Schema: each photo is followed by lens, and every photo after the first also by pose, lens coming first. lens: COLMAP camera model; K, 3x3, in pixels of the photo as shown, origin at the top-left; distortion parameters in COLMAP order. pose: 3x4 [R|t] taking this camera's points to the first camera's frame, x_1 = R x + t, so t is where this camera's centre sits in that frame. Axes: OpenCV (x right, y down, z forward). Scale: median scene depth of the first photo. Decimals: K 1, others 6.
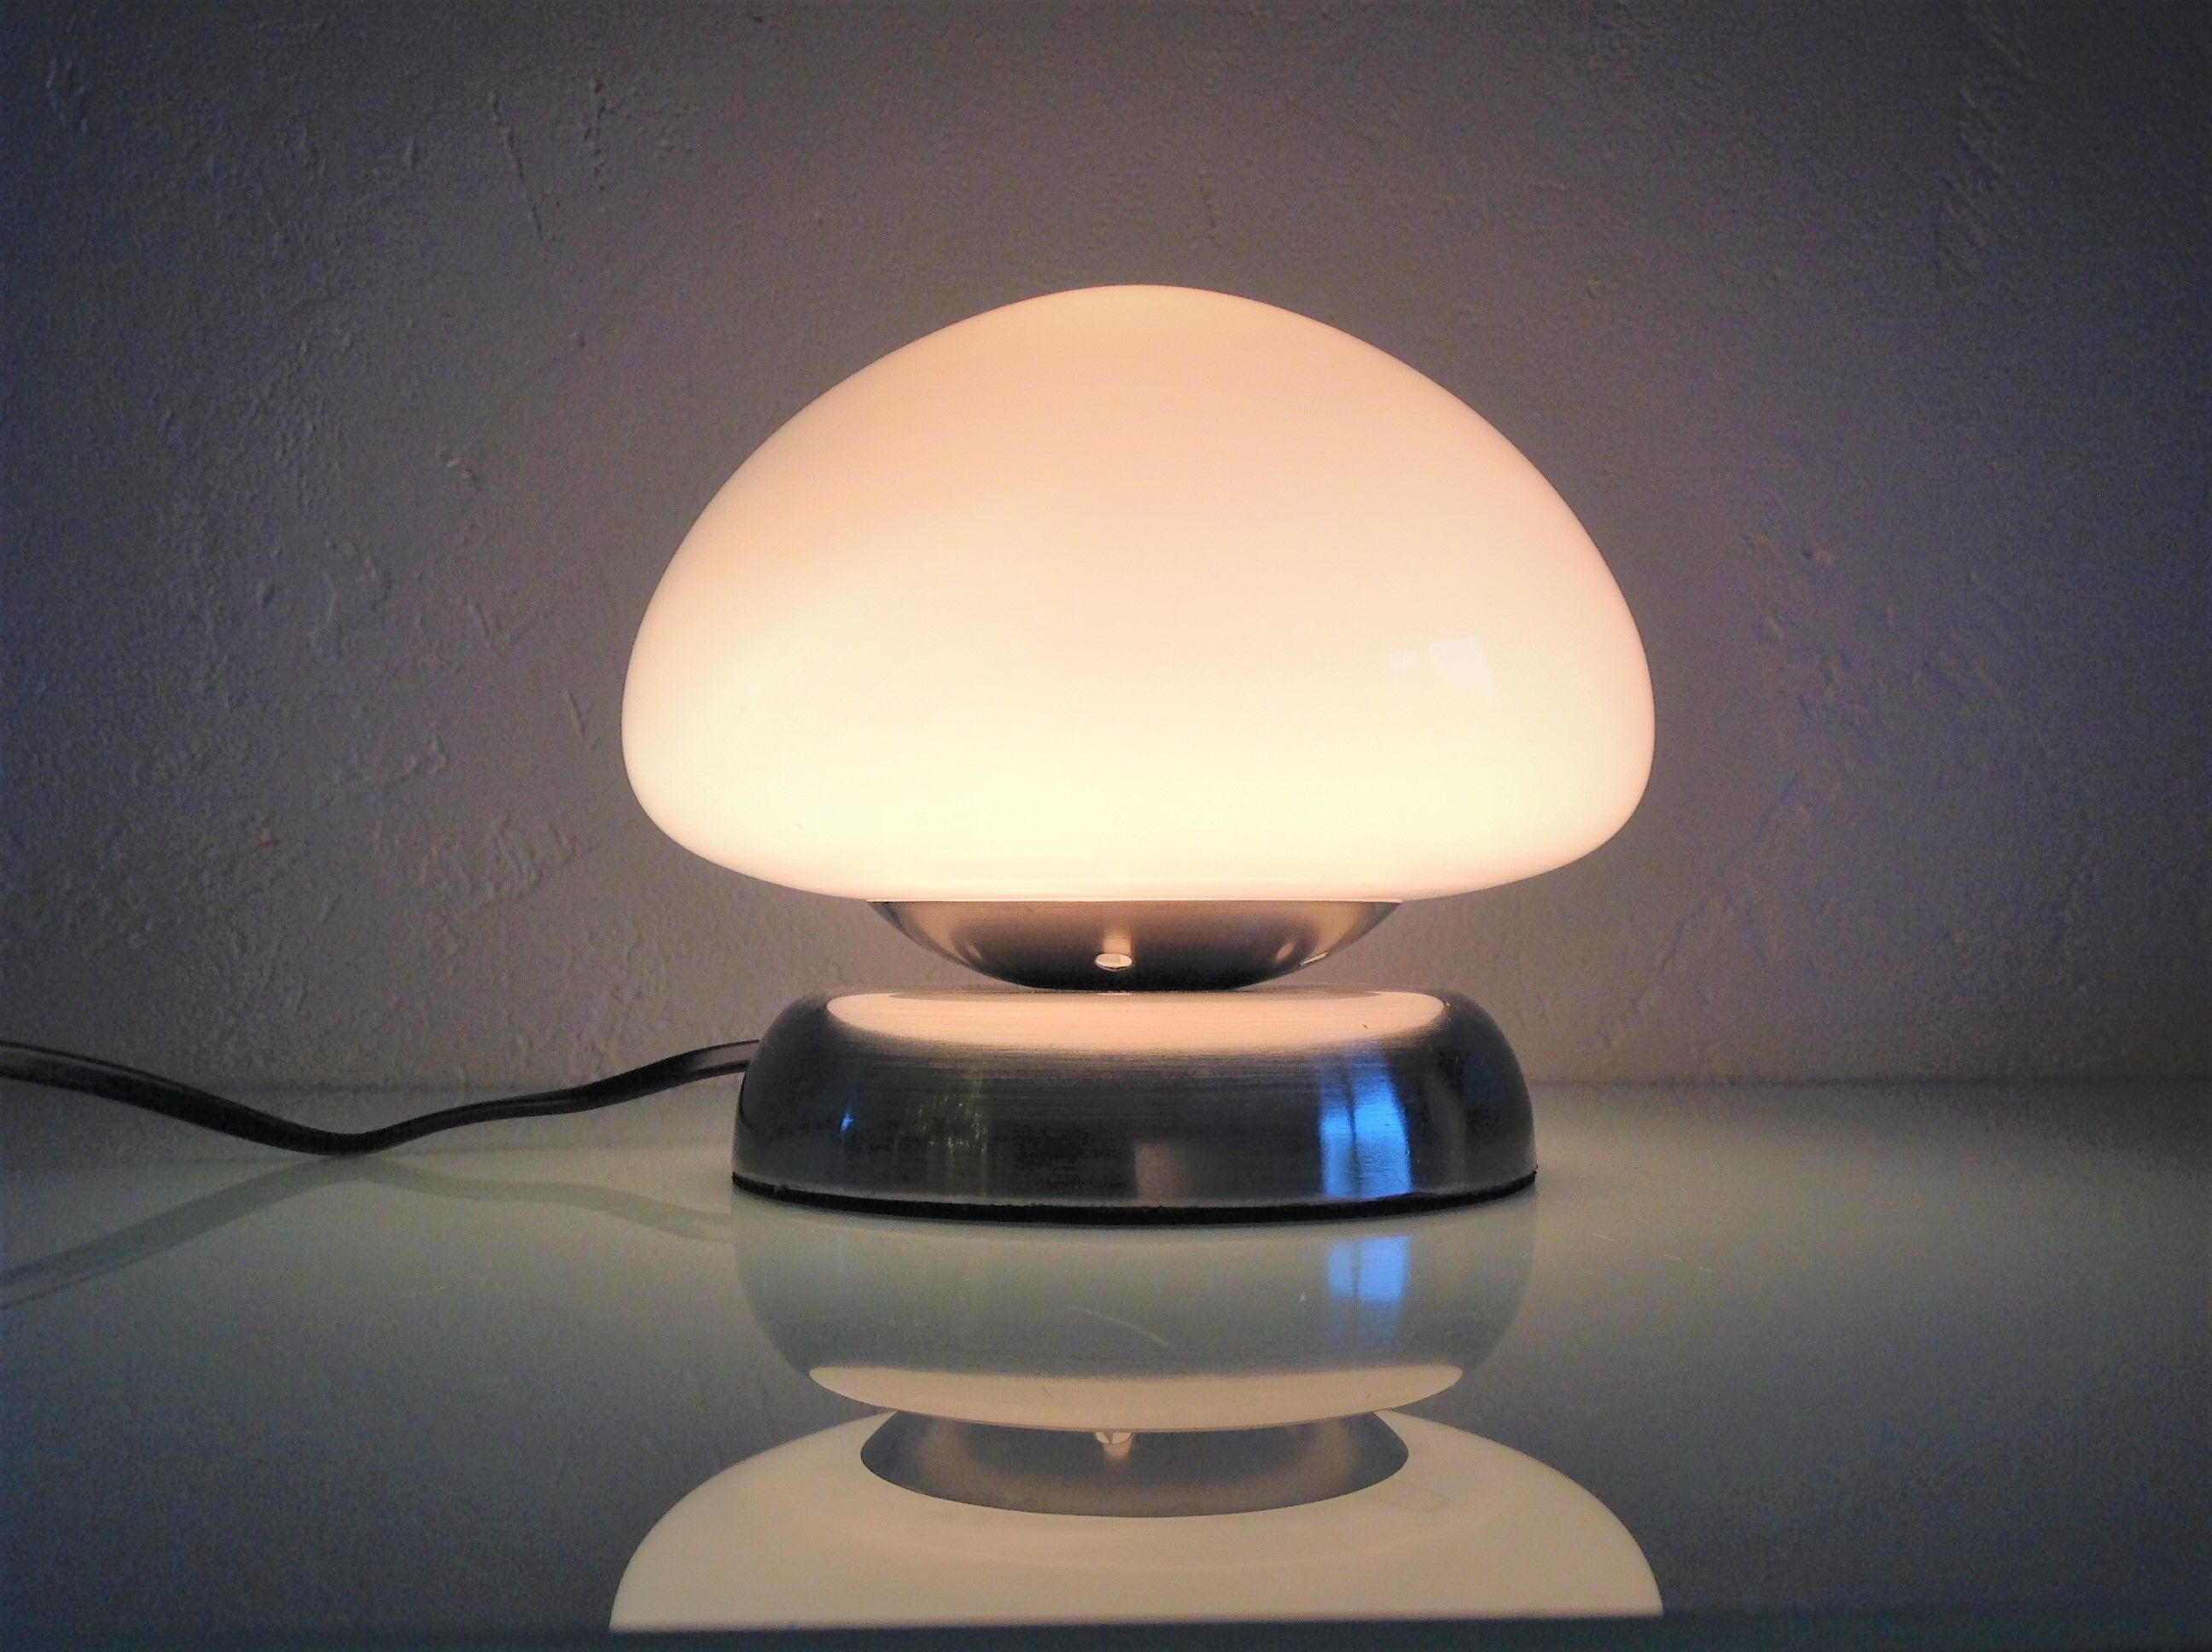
lens RADIAL K [[2204.0, 0, 1106.0], [0, 2204.0, 826.0], [0, 0, 1]] dist [0.111578, -0.310323]
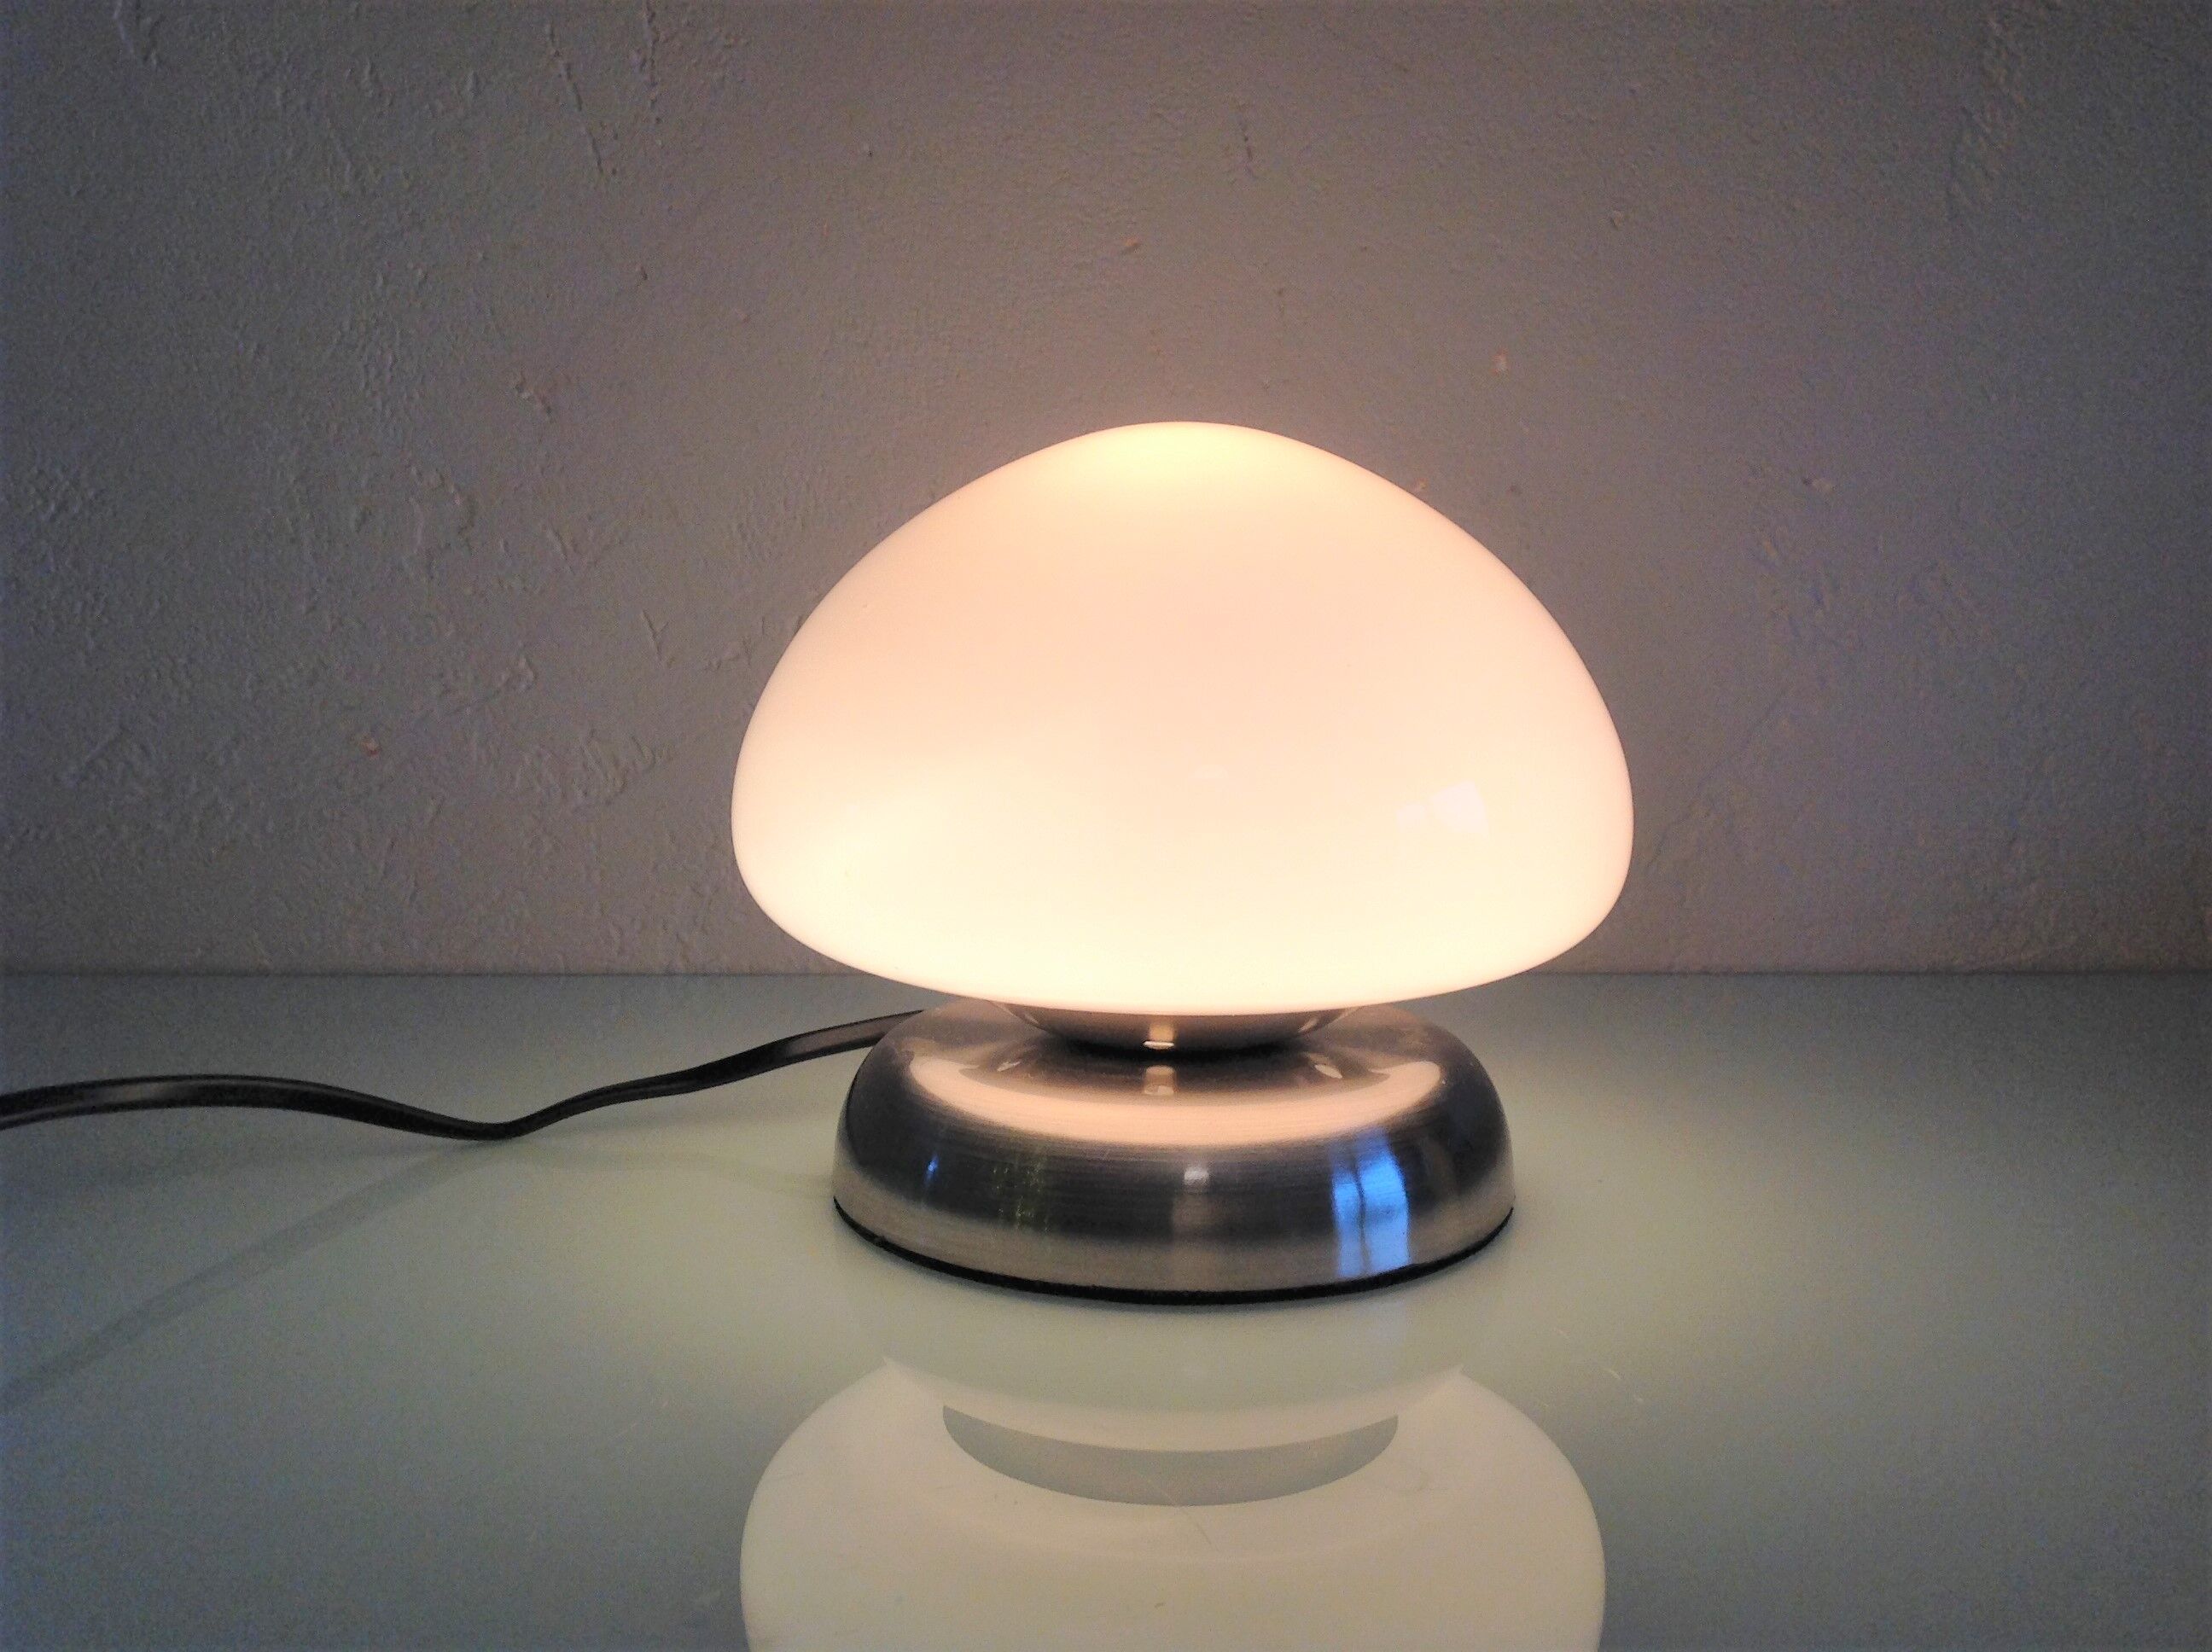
lens RADIAL K [[2204.0, 0, 1106.0], [0, 2204.0, 826.0], [0, 0, 1]] dist [0.111578, -0.310323]
pose [[0.999956, 0.006587, -0.006660, -0.010170], [-0.005195, 0.981607, 0.190843, -0.166039], [0.007794, -0.190800, 0.981598, -0.074720]]
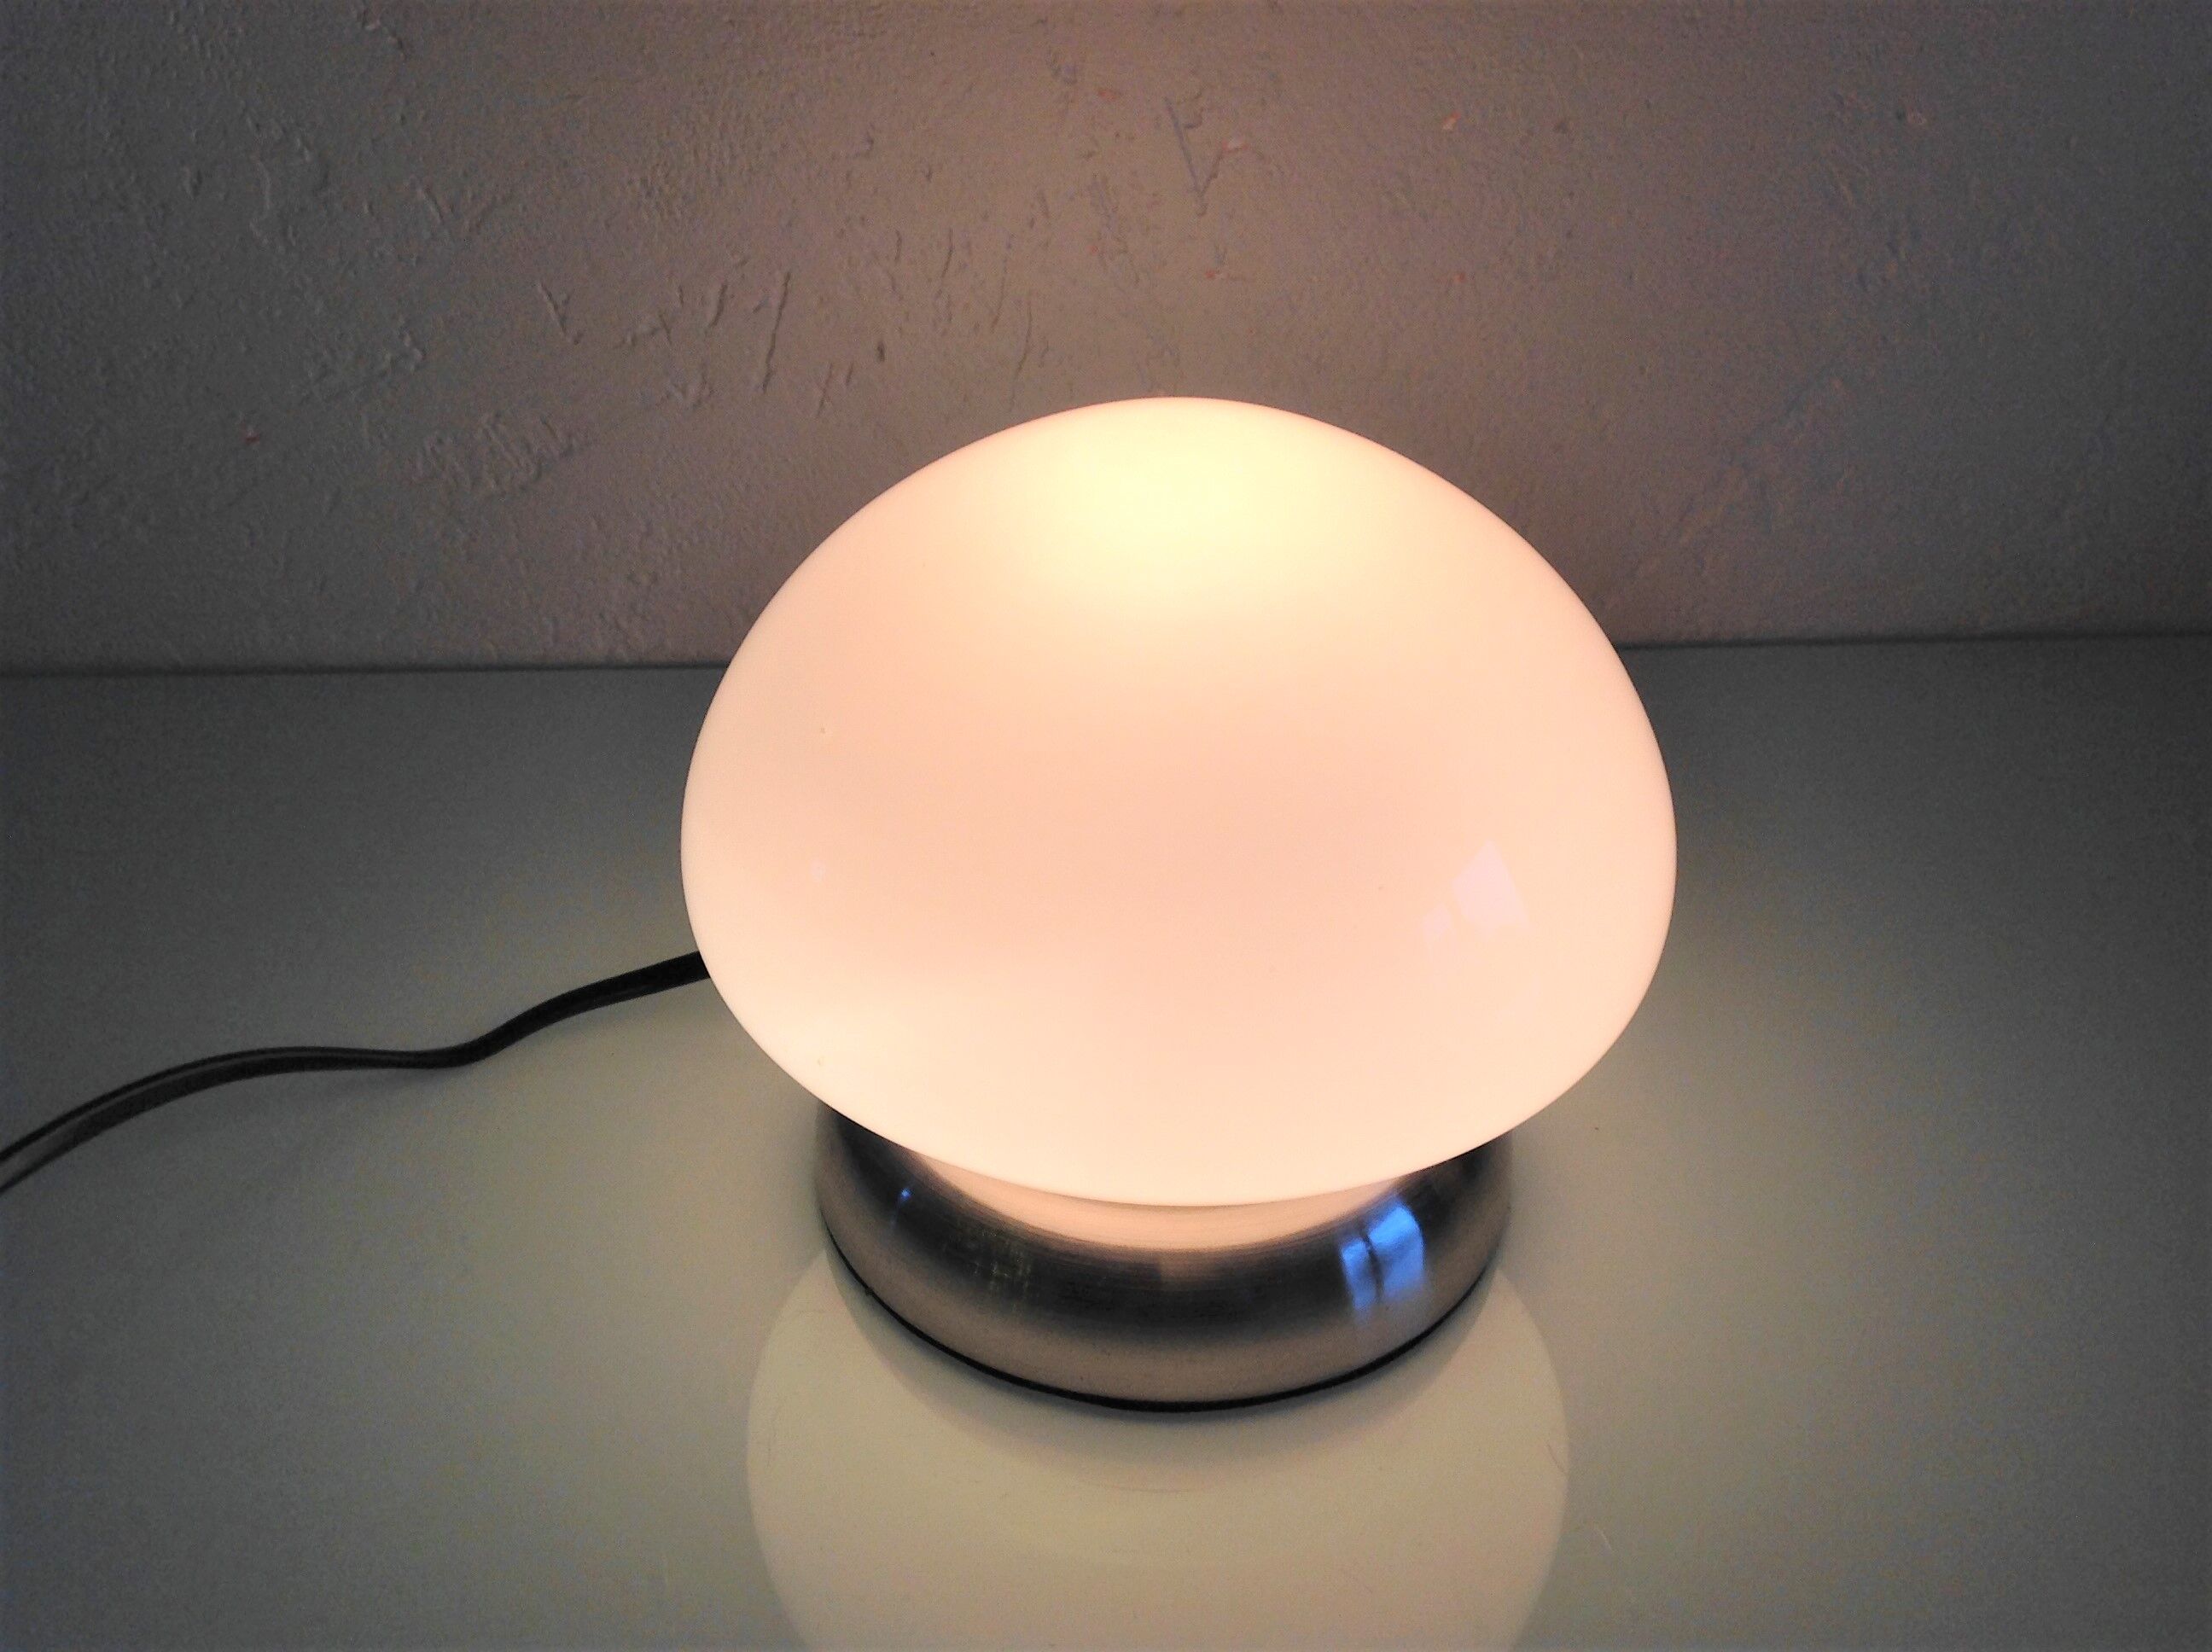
lens RADIAL K [[2246.8, 0, 1156.3], [0, 2246.8, 824.8], [0, 0, 1]] dist [-0.010074, -0.044951]
pose [[0.999735, -0.003502, 0.022737, -0.008243], [-0.009980, 0.824488, 0.565792, -0.406601], [-0.020728, -0.565869, 0.824234, 0.096720]]
